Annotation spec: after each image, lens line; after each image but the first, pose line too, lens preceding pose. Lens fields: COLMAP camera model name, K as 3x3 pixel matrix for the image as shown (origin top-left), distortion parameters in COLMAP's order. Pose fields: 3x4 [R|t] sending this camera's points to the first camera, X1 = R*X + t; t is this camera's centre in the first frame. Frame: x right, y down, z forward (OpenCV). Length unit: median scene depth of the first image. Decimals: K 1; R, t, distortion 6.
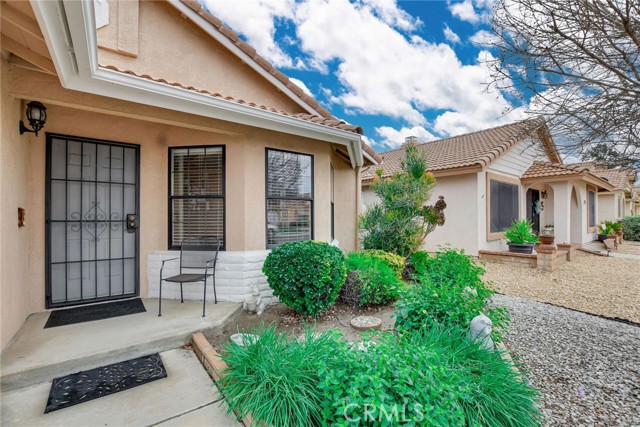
lens RADIAL K [[284.3, 0, 317.2], [0, 284.3, 217.0], [0, 0, 1]] dist [-0.017790, 0.000443]
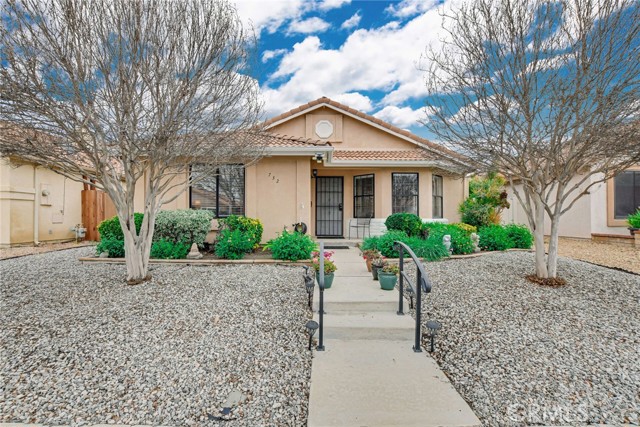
lens RADIAL K [[284.3, 0, 317.2], [0, 284.3, 217.0], [0, 0, 1]] dist [-0.017790, 0.000443]
pose [[0.788001, 0.007179, -0.615632, 0.756050], [-0.002891, 0.999964, 0.007960, 0.089608], [0.615668, -0.004493, 0.787993, -1.154713]]
